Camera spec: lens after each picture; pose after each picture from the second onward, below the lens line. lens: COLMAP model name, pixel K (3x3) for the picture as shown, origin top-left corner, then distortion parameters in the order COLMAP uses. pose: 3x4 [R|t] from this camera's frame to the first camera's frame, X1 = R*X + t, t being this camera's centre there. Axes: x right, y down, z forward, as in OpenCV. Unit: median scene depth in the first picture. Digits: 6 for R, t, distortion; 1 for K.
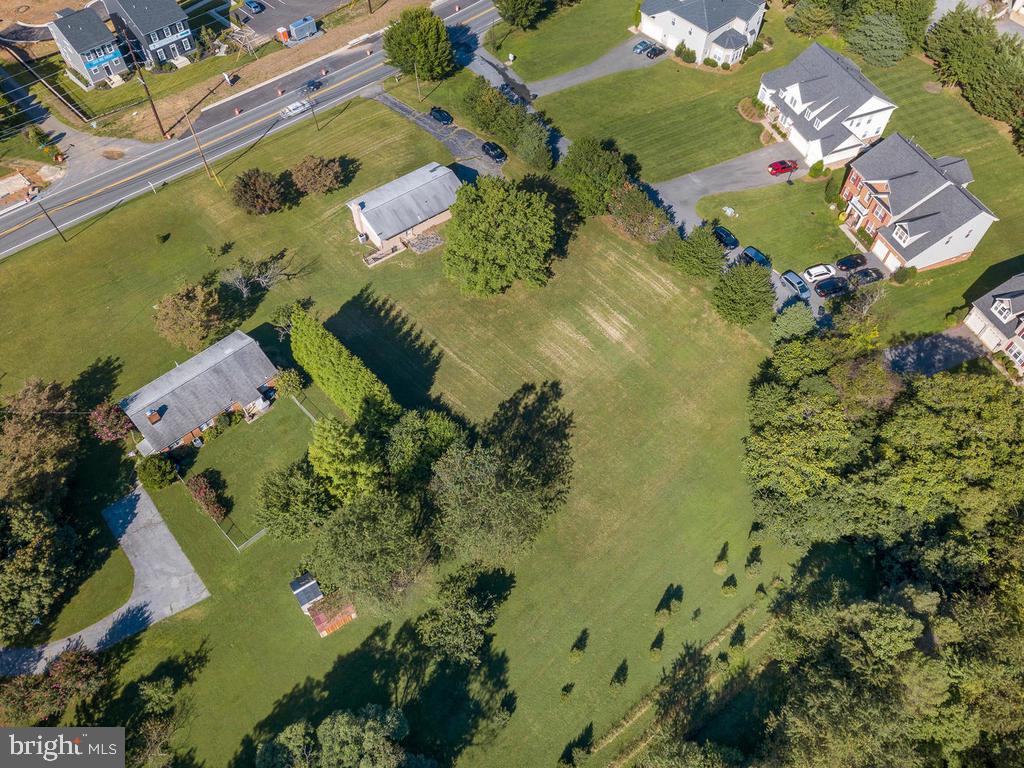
lens RADIAL K [[786.9, 0, 529.6], [0, 786.9, 392.2], [0, 0, 1]] dist [0.019691, 0.010681]
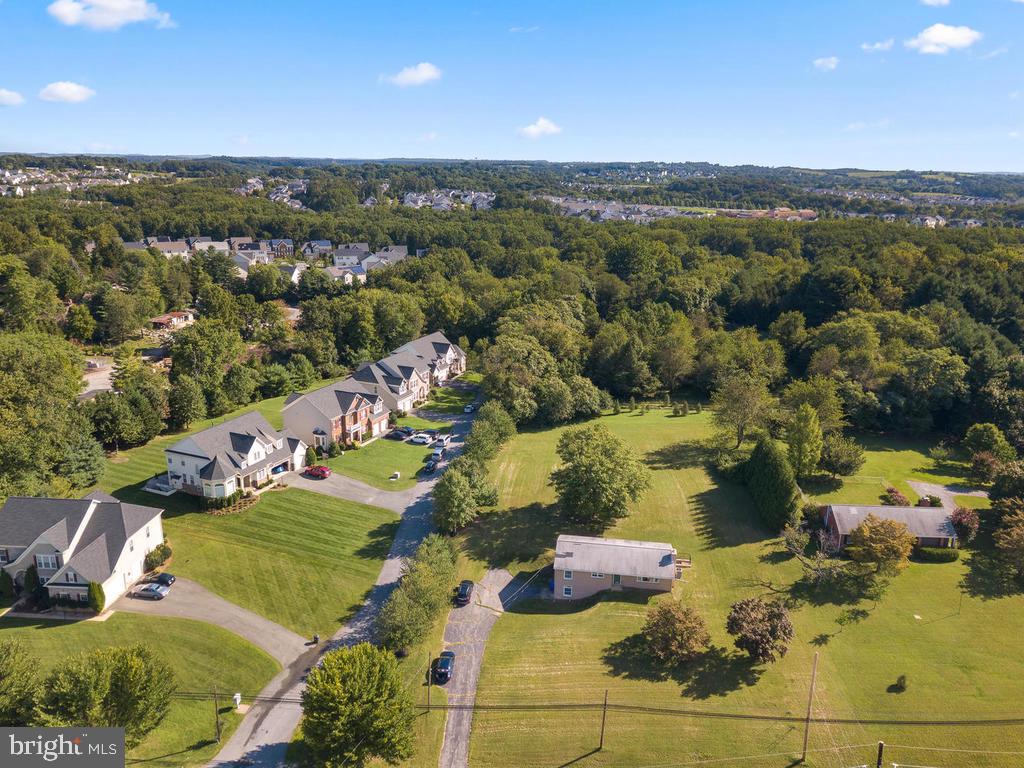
lens RADIAL K [[786.9, 0, 513.2], [0, 786.9, 380.9], [0, 0, 1]] dist [0.019691, 0.010681]
pose [[-0.689839, -0.223323, 0.688657, -0.740333], [0.575155, 0.408649, 0.708663, -1.175389], [-0.439680, 0.884948, -0.153457, 1.133397]]
